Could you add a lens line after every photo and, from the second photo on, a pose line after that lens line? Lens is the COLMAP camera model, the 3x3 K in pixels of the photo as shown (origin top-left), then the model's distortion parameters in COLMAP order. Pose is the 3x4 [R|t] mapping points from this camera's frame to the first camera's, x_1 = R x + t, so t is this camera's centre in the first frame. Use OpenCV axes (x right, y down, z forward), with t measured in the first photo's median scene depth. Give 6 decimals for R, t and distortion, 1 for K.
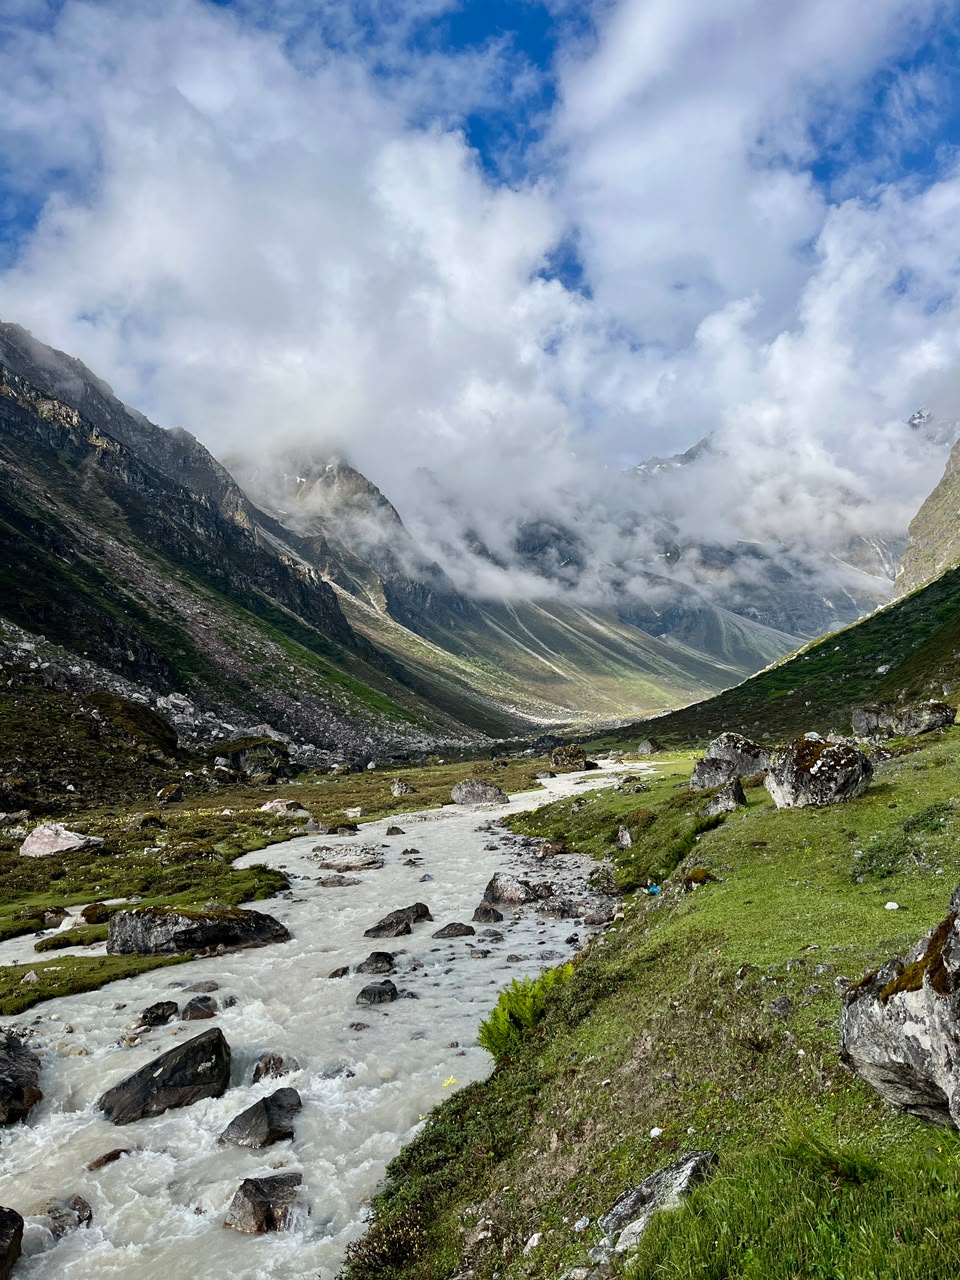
lens RADIAL K [[969.5, 0, 480.0], [0, 969.5, 640.0], [0, 0, 1]] dist [0.109212, -0.212120]
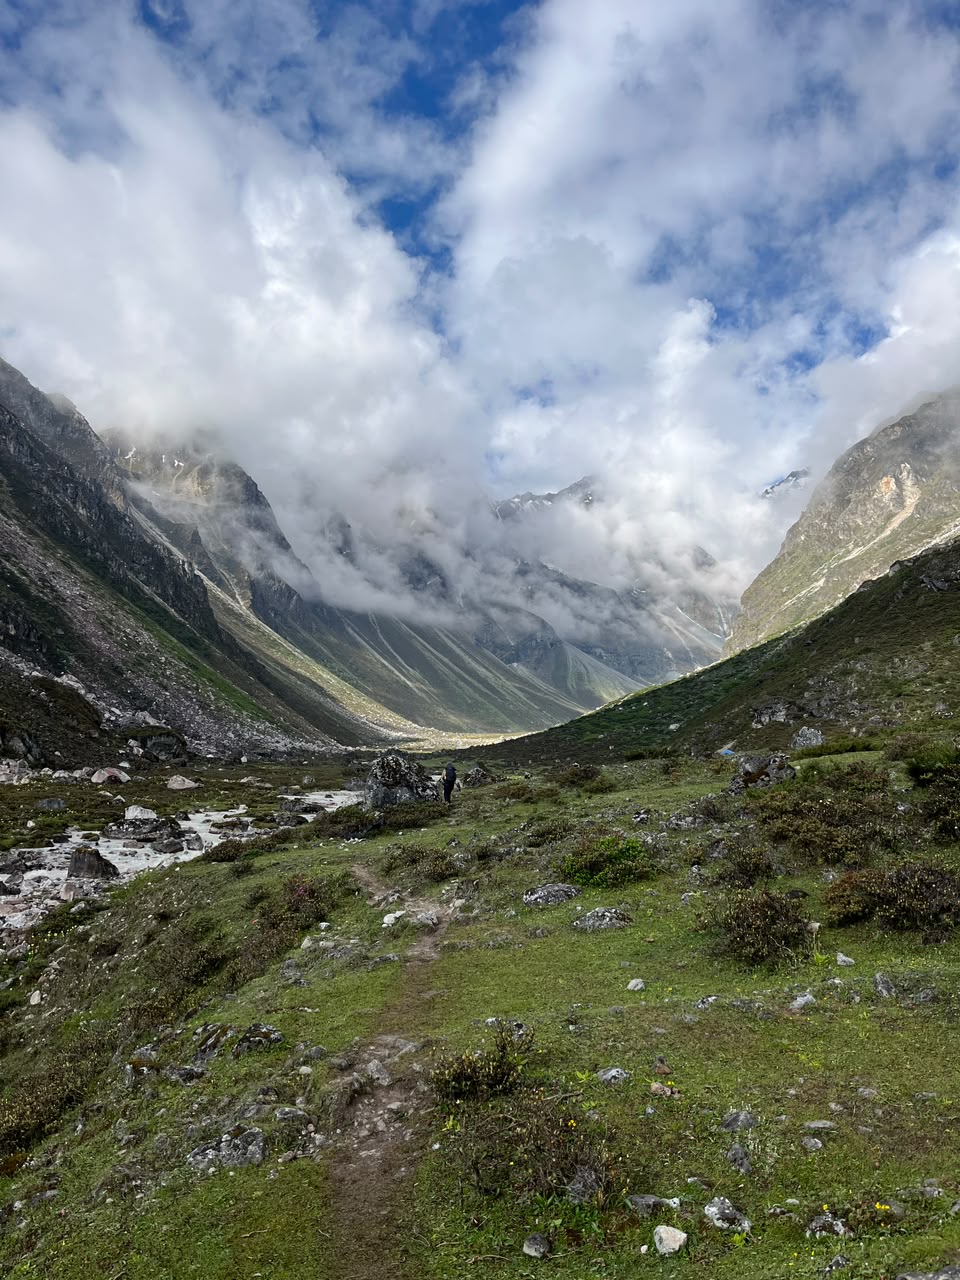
lens RADIAL K [[969.5, 0, 480.0], [0, 969.5, 640.0], [0, 0, 1]] dist [0.109212, -0.212120]
pose [[0.980764, 0.130841, 0.144851, -0.009081], [-0.129100, 0.991401, -0.021395, -0.010930], [-0.146405, 0.002283, 0.989222, -0.089517]]
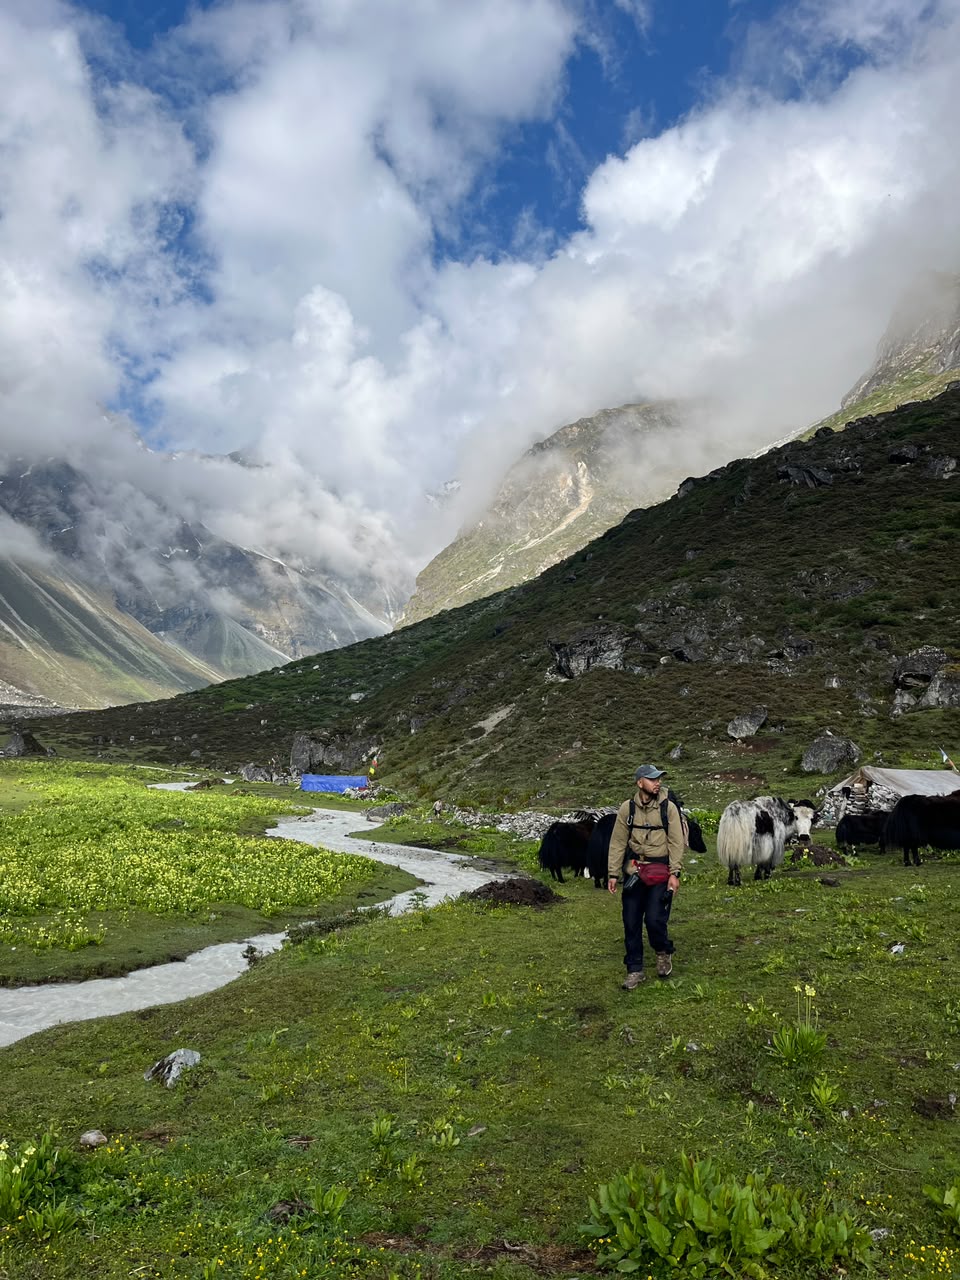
lens RADIAL K [[969.5, 0, 480.0], [0, 969.5, 640.0], [0, 0, 1]] dist [0.109212, -0.212120]
pose [[0.860473, 0.204598, 0.466612, 0.050696], [-0.197623, 0.978156, -0.064463, 0.007664], [-0.469608, -0.036744, 0.882110, 0.104964]]
